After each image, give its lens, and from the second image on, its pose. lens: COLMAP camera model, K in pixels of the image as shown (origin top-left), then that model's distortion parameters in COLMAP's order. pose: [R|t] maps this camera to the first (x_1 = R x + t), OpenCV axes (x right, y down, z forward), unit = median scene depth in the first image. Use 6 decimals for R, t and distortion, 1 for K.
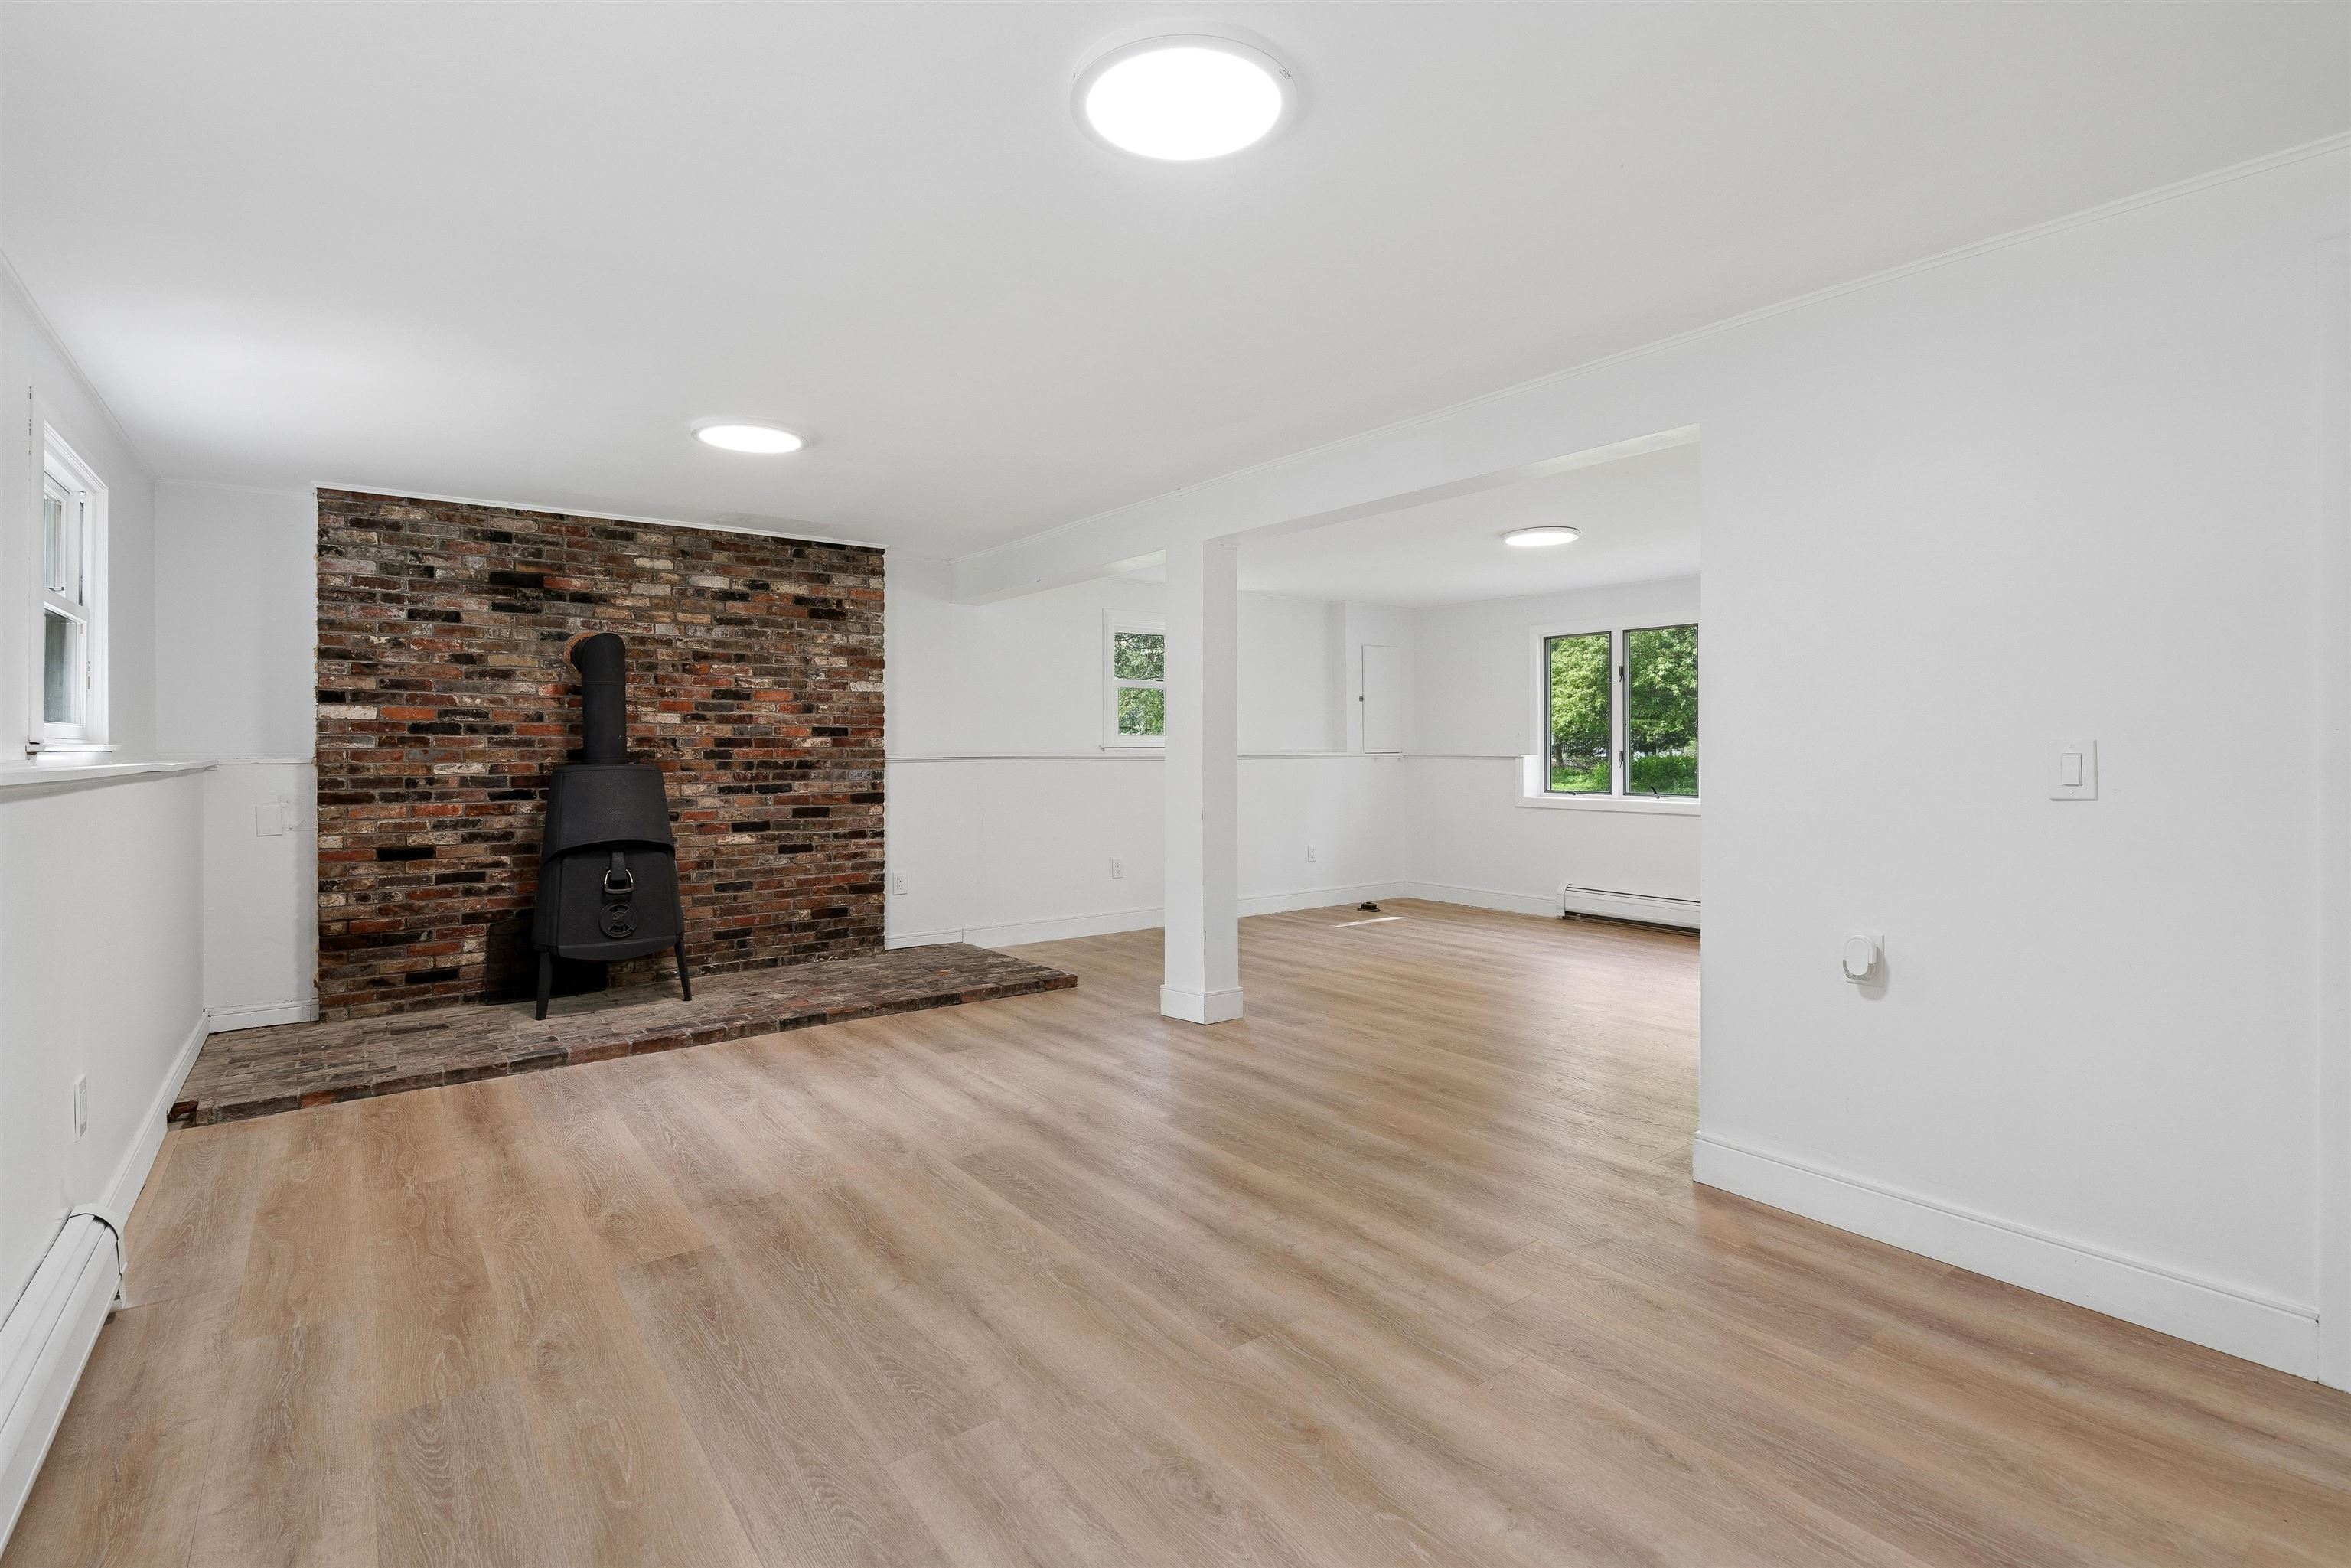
lens RADIAL K [[1093.4, 0, 1139.6], [0, 1093.4, 745.4], [0, 0, 1]] dist [-0.010509, 0.000761]
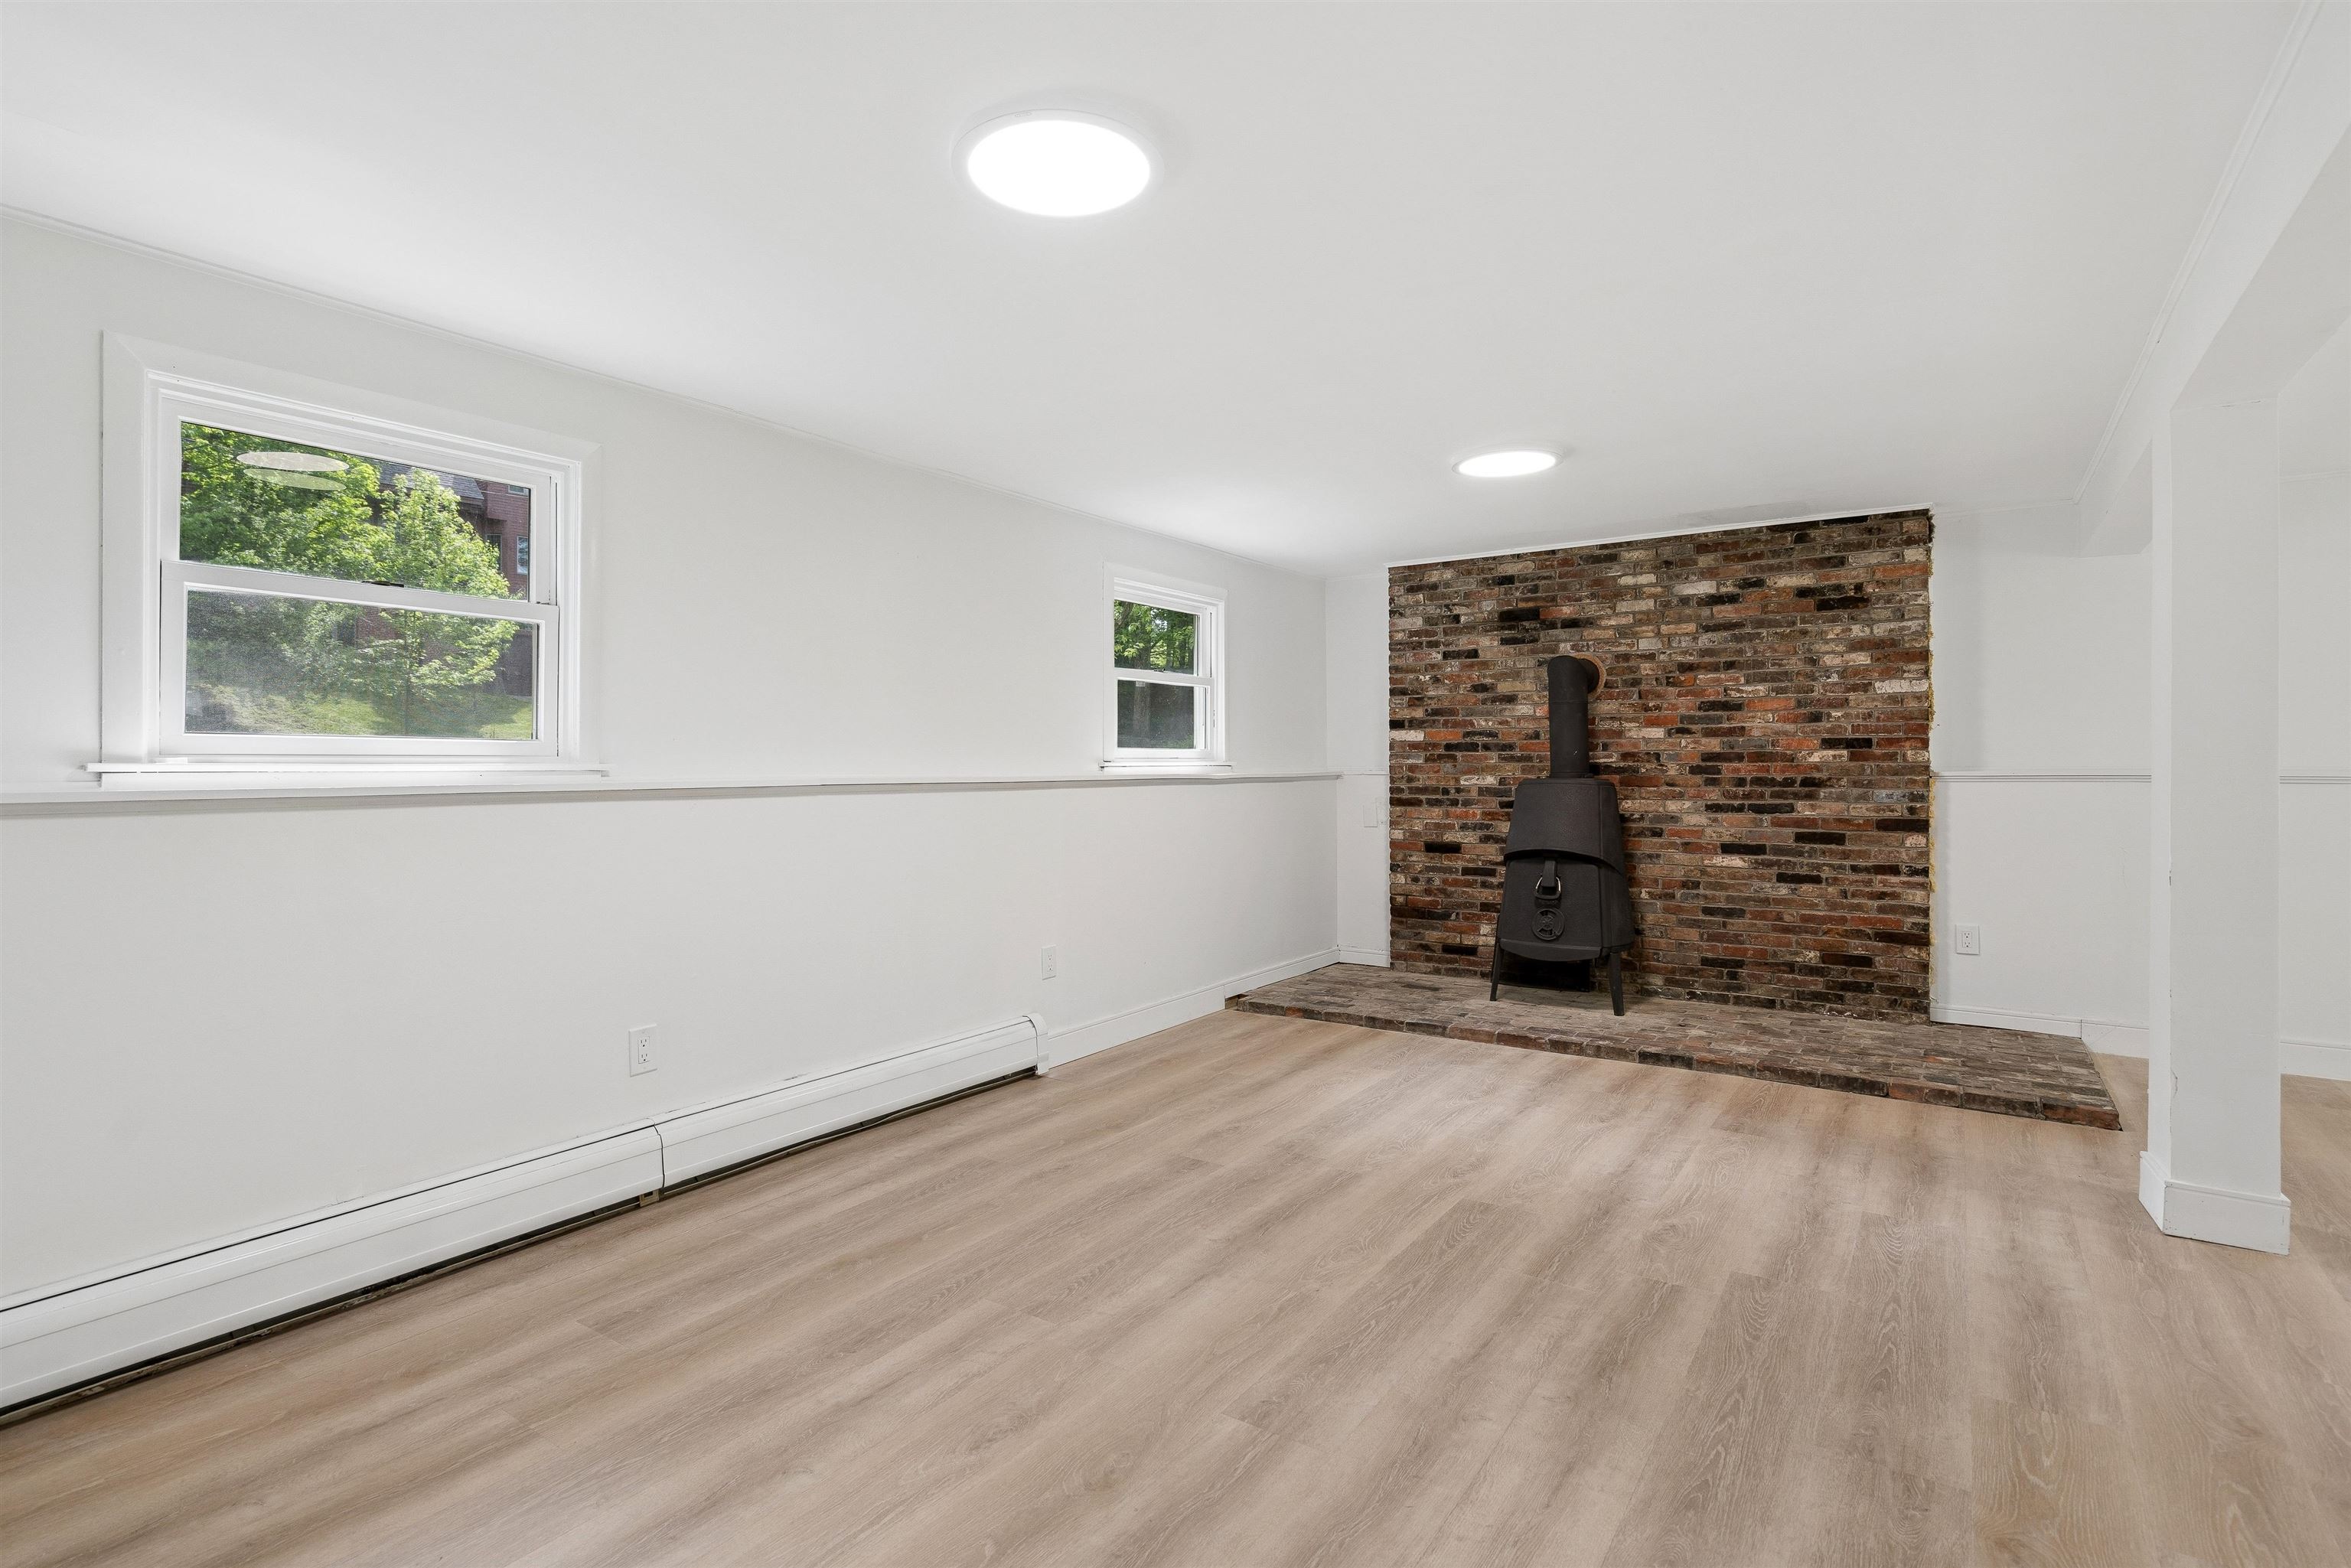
lens RADIAL K [[1114.4, 0, 1173.8], [0, 1114.4, 760.5], [0, 0, 1]] dist [-0.006308, 0.000714]
pose [[0.331257, -0.001335, -0.943540, 0.419416], [0.004249, 0.999991, 0.000077, -0.001900], [0.943531, -0.004034, 0.331260, 0.280681]]
